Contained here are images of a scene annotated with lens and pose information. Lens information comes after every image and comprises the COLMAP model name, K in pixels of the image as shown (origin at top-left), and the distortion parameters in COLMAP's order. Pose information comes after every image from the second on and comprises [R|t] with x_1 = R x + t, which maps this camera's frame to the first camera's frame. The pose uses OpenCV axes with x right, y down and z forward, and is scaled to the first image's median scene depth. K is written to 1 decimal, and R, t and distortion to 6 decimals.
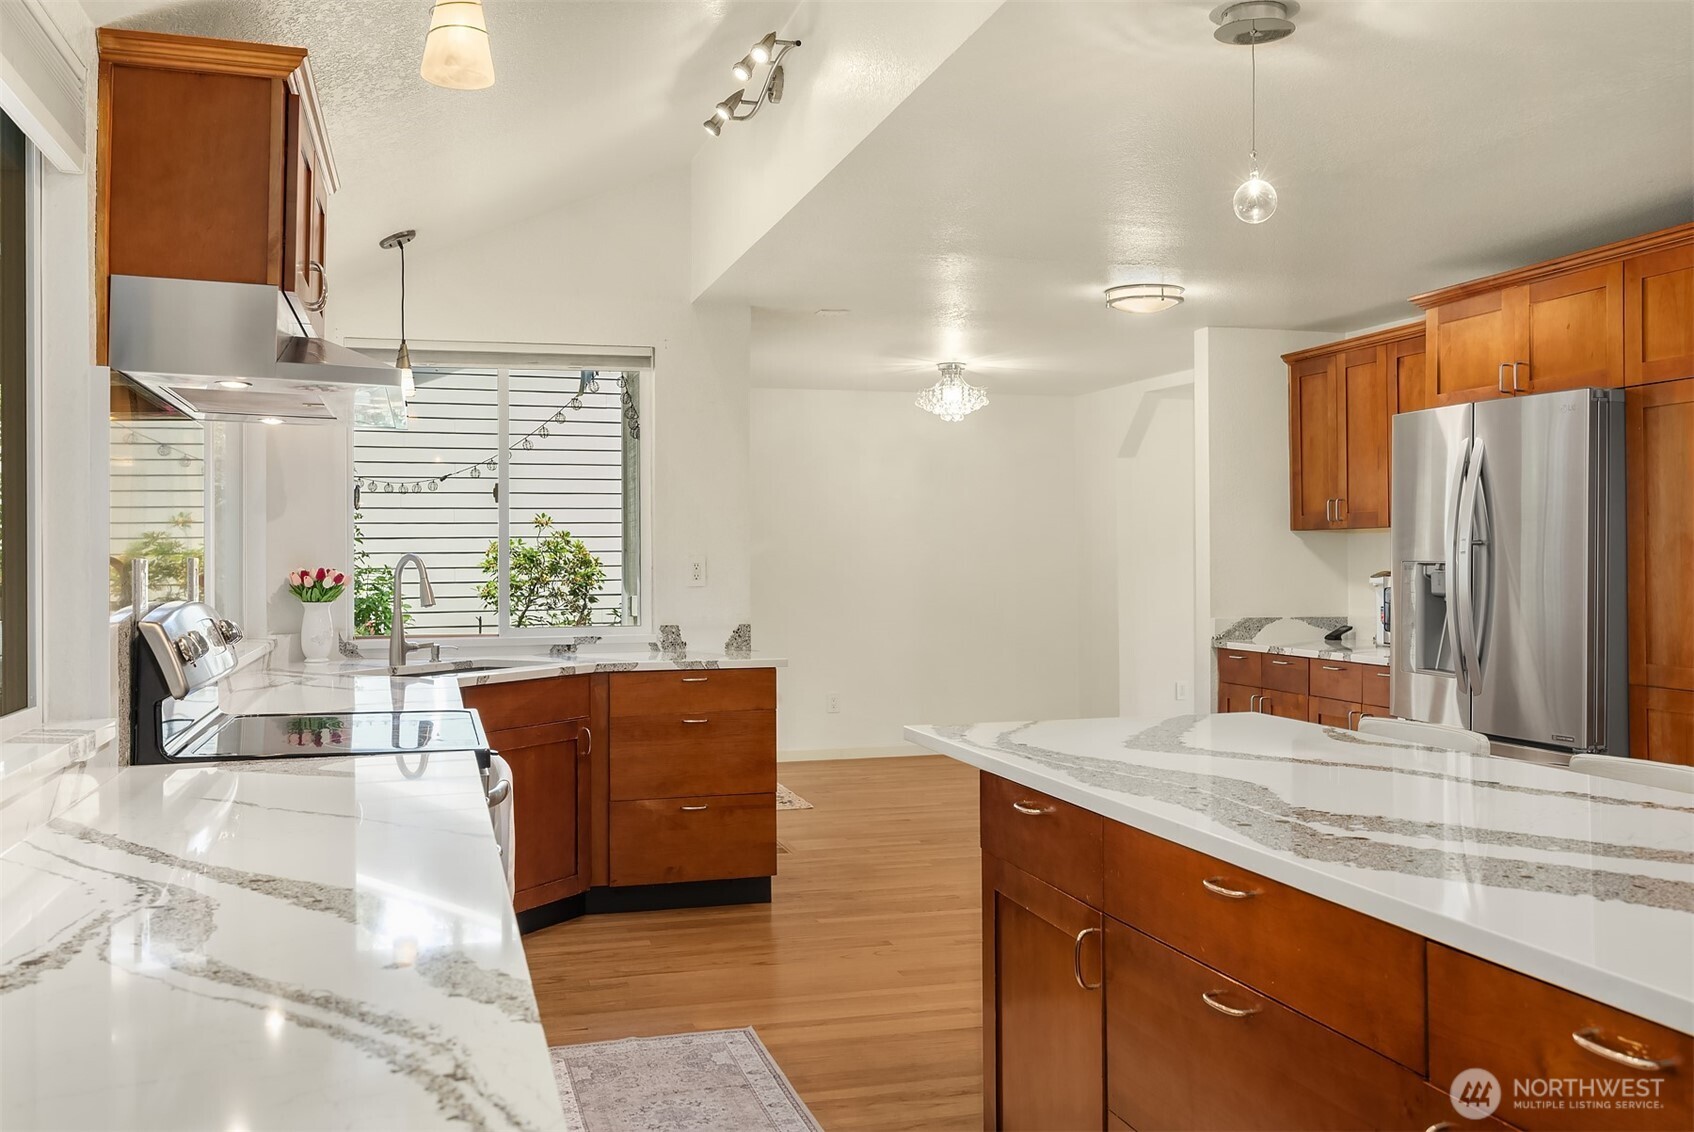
lens RADIAL K [[1469.1, 0, 854.6], [0, 1469.1, 530.8], [0, 0, 1]] dist [0.071955, 0.001370]
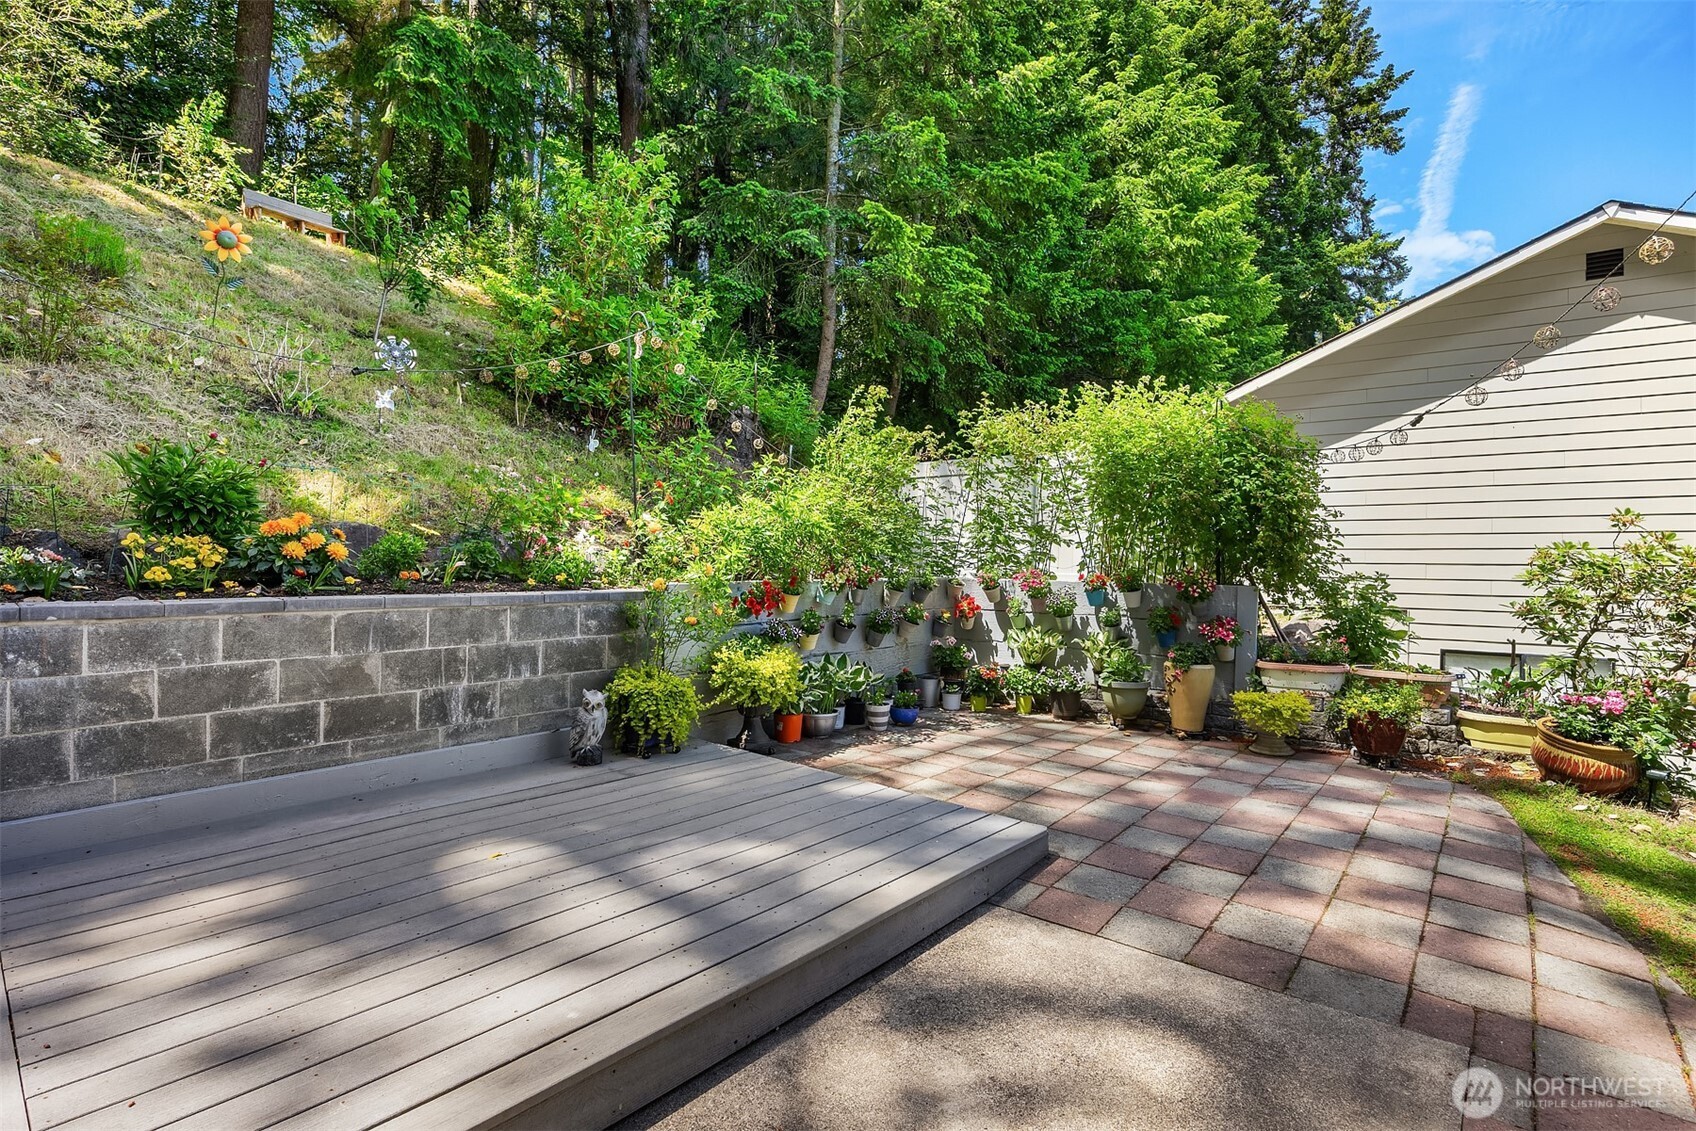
lens RADIAL K [[782.6, 0, 849.6], [0, 782.6, 580.1], [0, 0, 1]] dist [-0.020256, 0.000188]
pose [[0.552204, 0.025809, -0.833310, -0.258086], [-0.004584, 0.999600, 0.027921, 0.038102], [0.833697, -0.011598, 0.552101, 1.132075]]
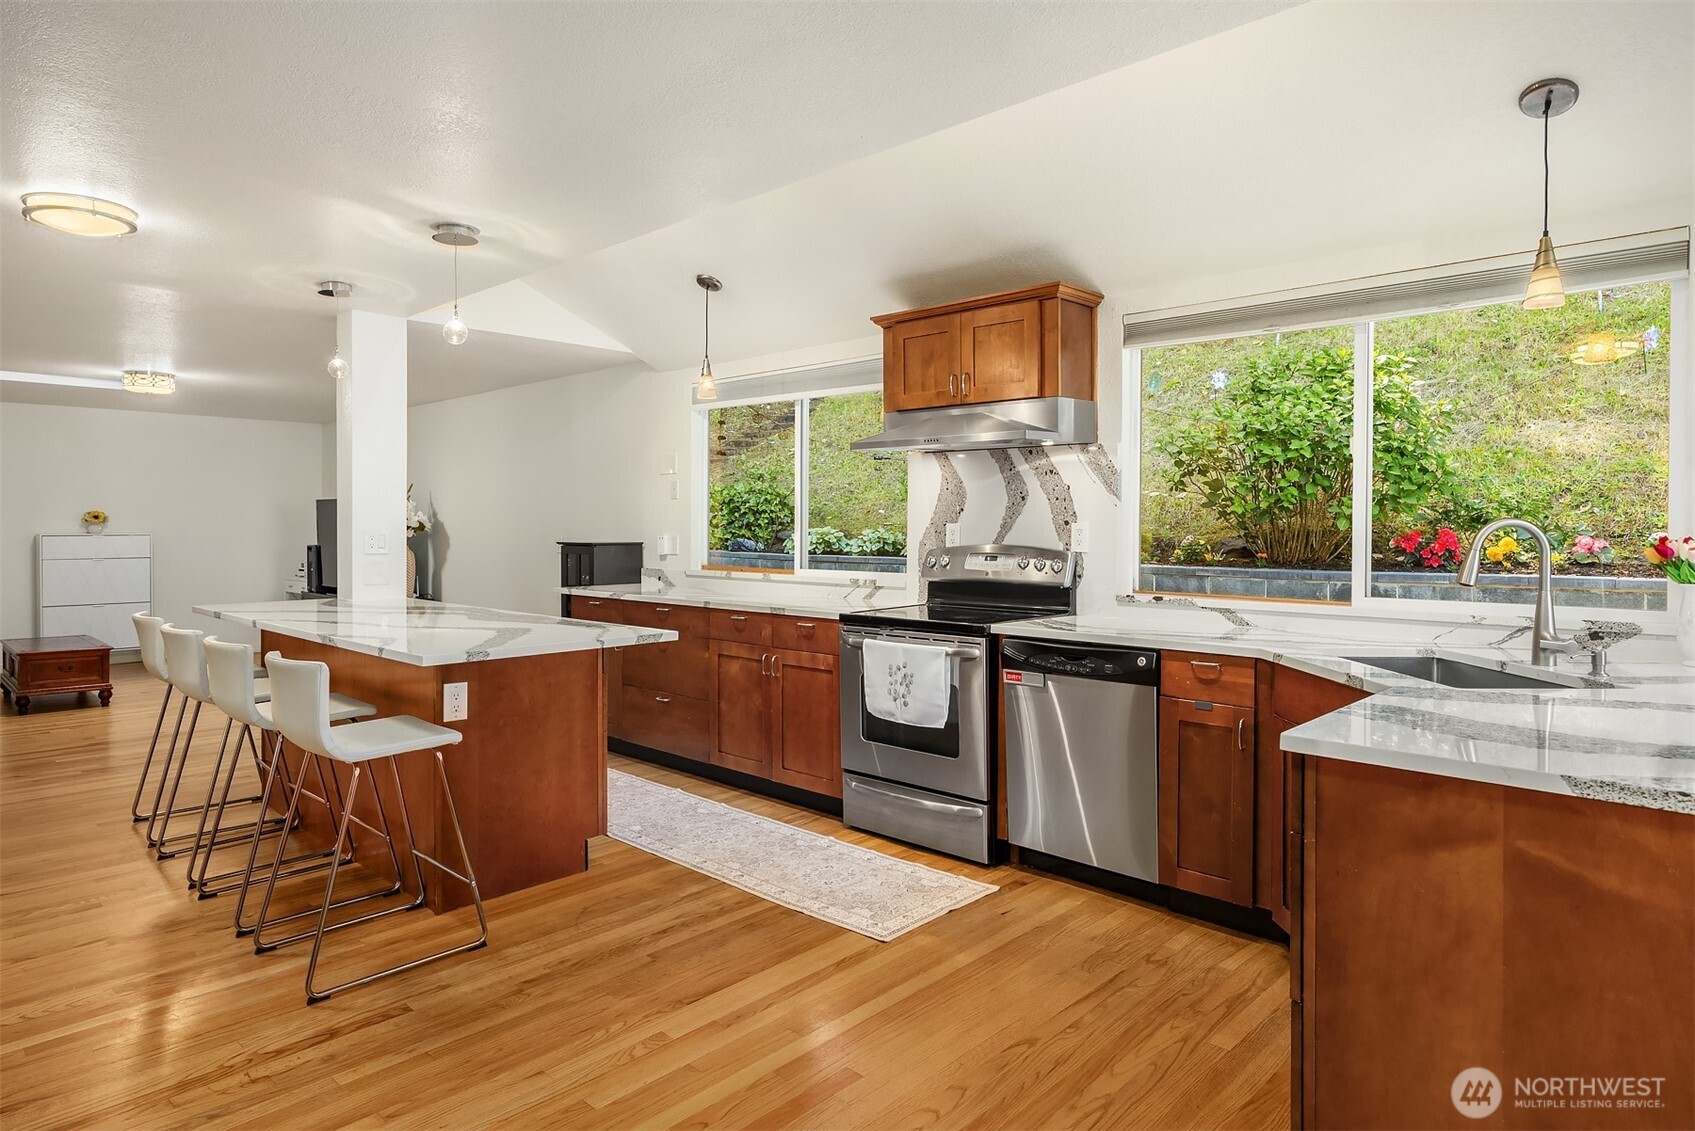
lens RADIAL K [[974.0, 0, 854.2], [0, 974.0, 537.8], [0, 0, 1]] dist [0.002066, -0.001661]
pose [[-0.863216, 0.009505, -0.504746, 0.224748], [0.009877, 0.999949, 0.001938, 0.019531], [0.504739, -0.003313, -0.863266, 1.142225]]
